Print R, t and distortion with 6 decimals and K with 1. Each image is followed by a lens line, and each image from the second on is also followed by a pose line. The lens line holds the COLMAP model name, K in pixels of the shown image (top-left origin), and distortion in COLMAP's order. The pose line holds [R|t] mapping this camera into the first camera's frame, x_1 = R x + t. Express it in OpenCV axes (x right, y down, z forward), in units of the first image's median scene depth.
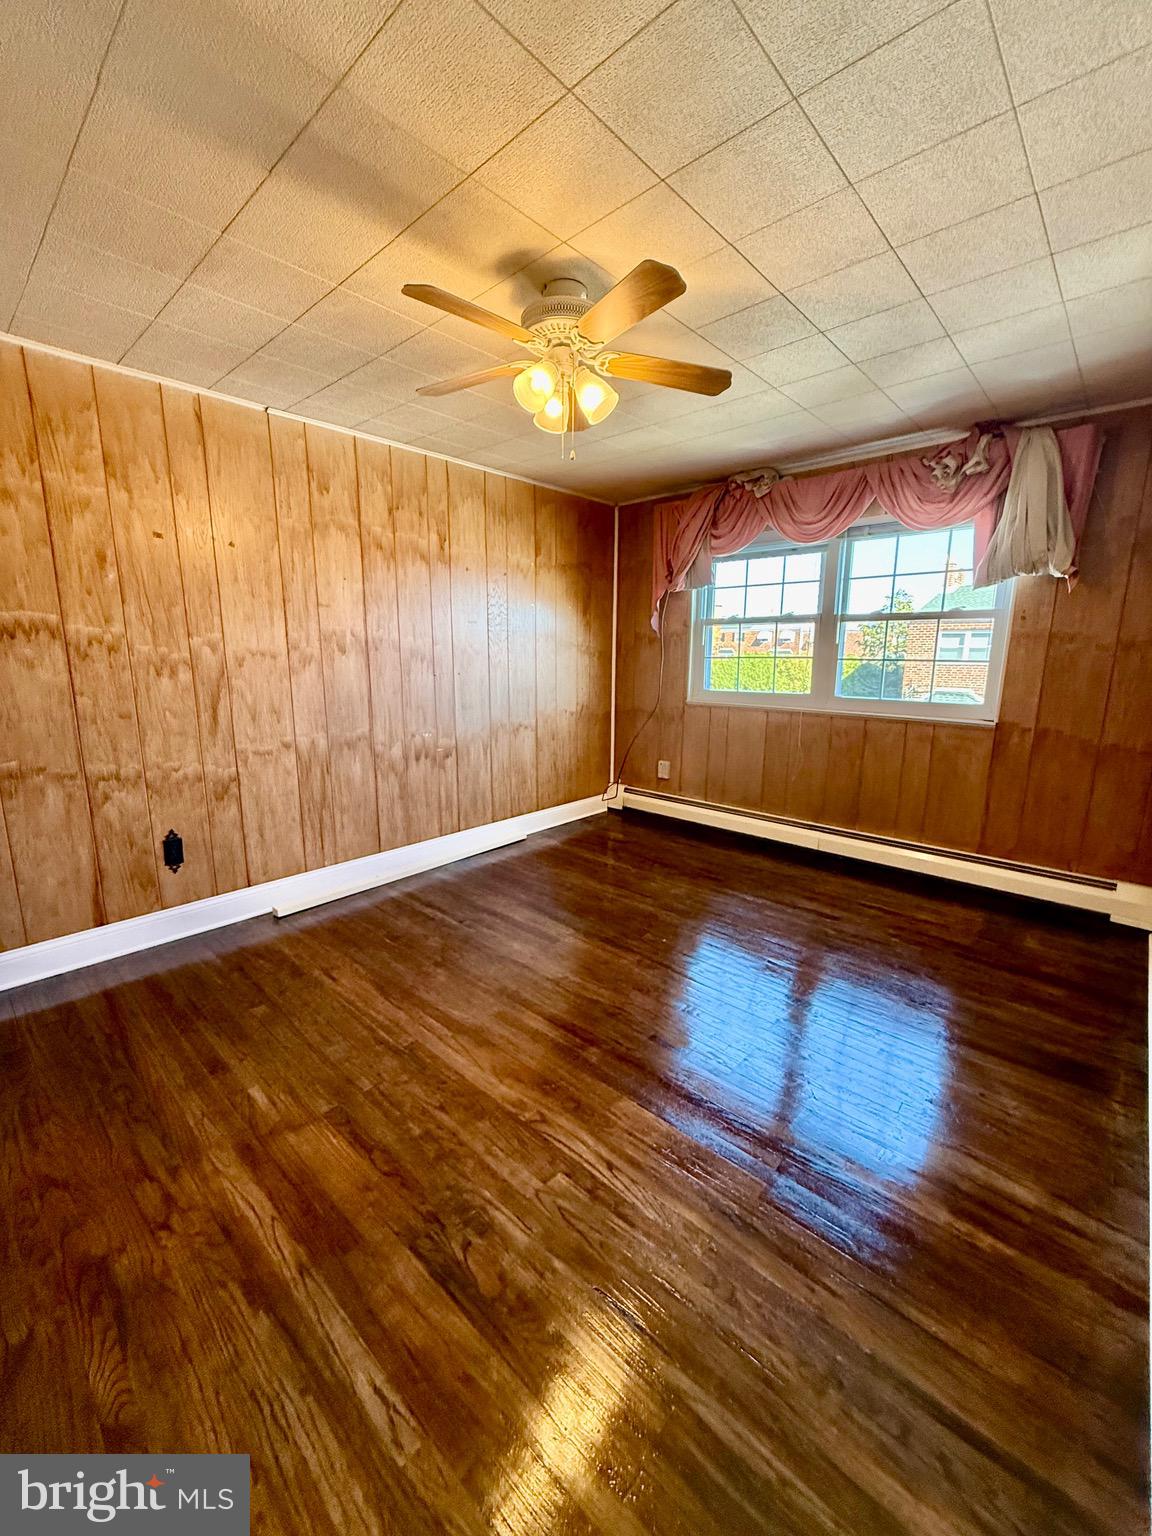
lens RADIAL K [[608.8, 0, 575.2], [0, 608.8, 766.2], [0, 0, 1]] dist [-0.003599, -0.000214]
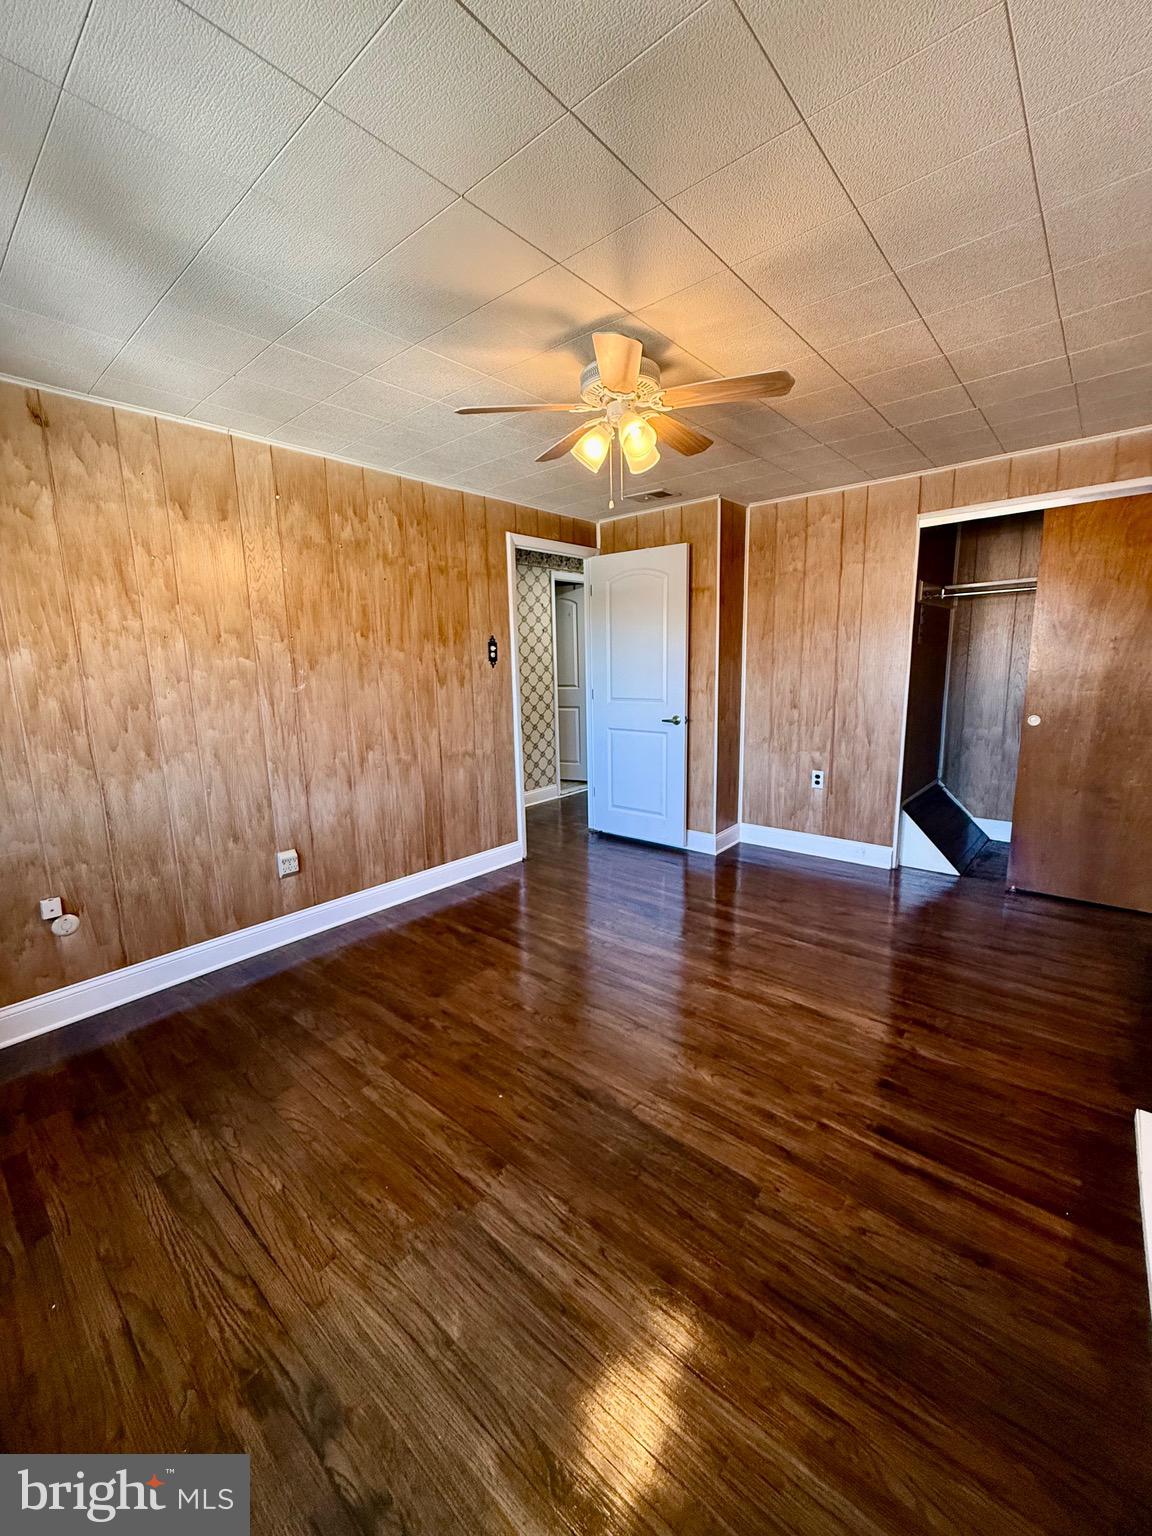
lens RADIAL K [[608.8, 0, 576.7], [0, 608.8, 766.0], [0, 0, 1]] dist [-0.003599, -0.000214]
pose [[-0.999468, 0.020562, -0.025315, 0.056413], [0.010152, 0.933796, 0.357661, -0.253693], [0.030993, 0.357214, -0.933508, 1.214568]]
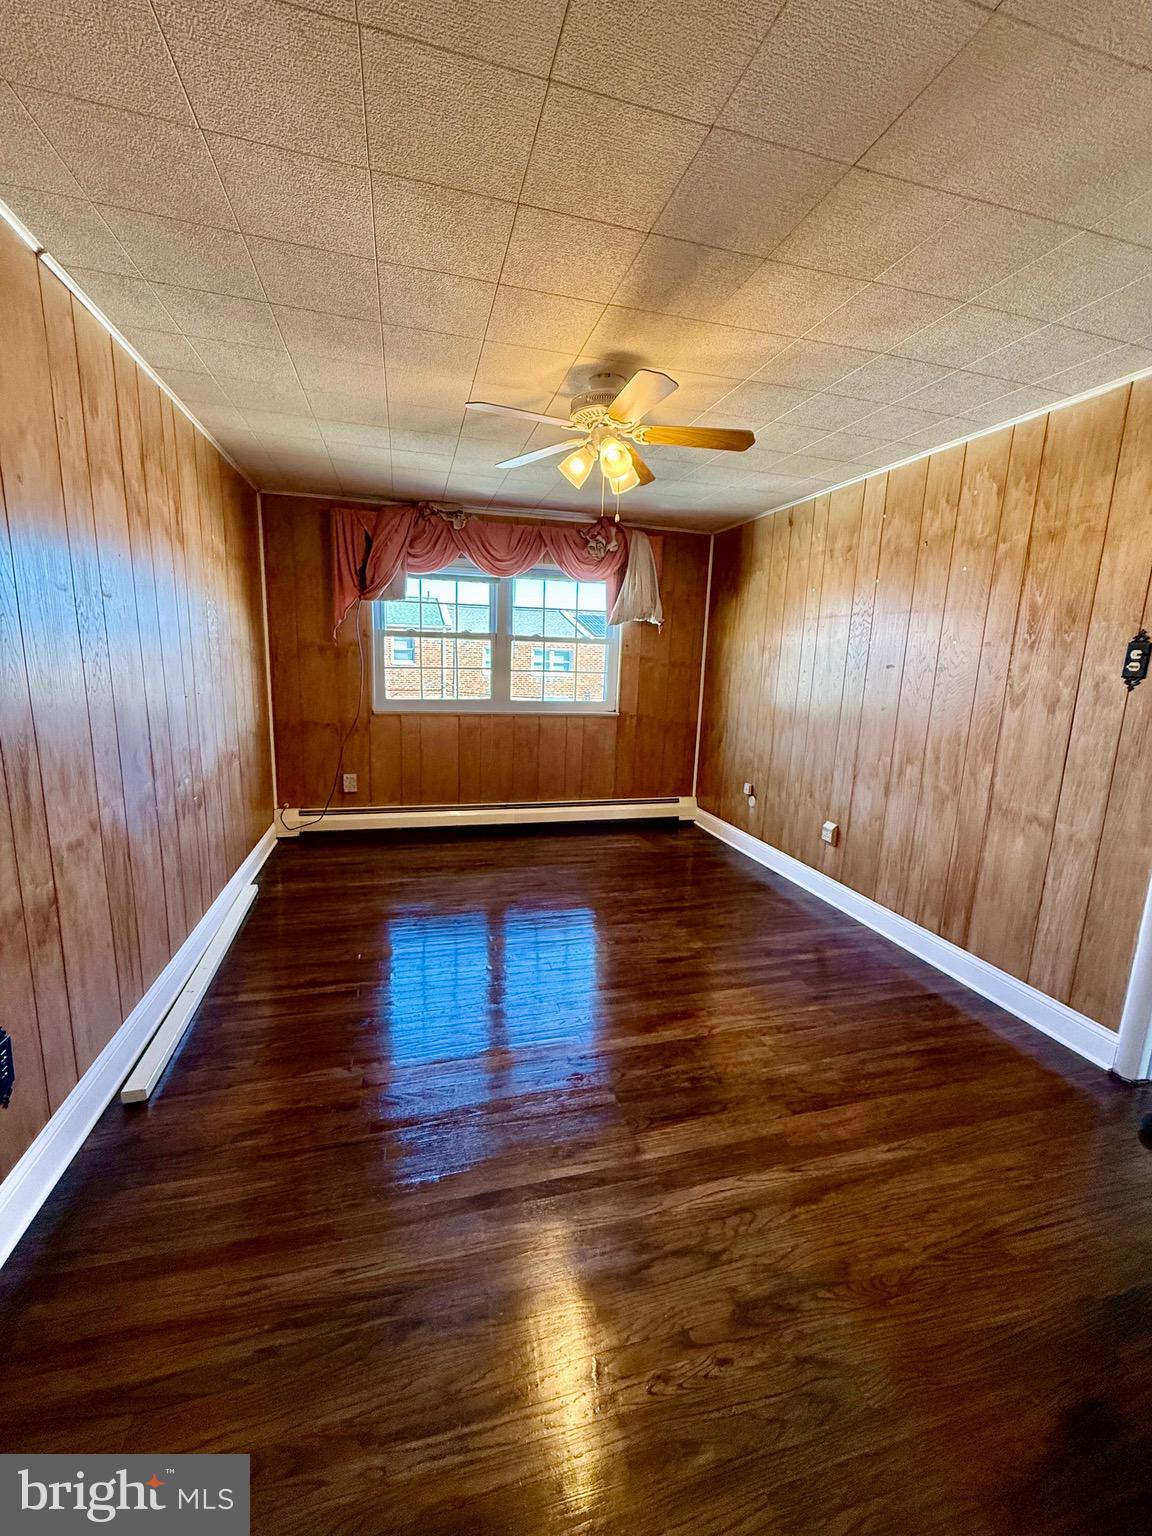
lens RADIAL K [[608.8, 0, 571.4], [0, 608.8, 767.3], [0, 0, 1]] dist [-0.003599, -0.000214]
pose [[0.533580, -0.139628, 0.834144, -0.625031], [0.130938, 0.988024, 0.081629, -0.069122], [-0.835552, 0.065666, 0.545473, 0.239198]]
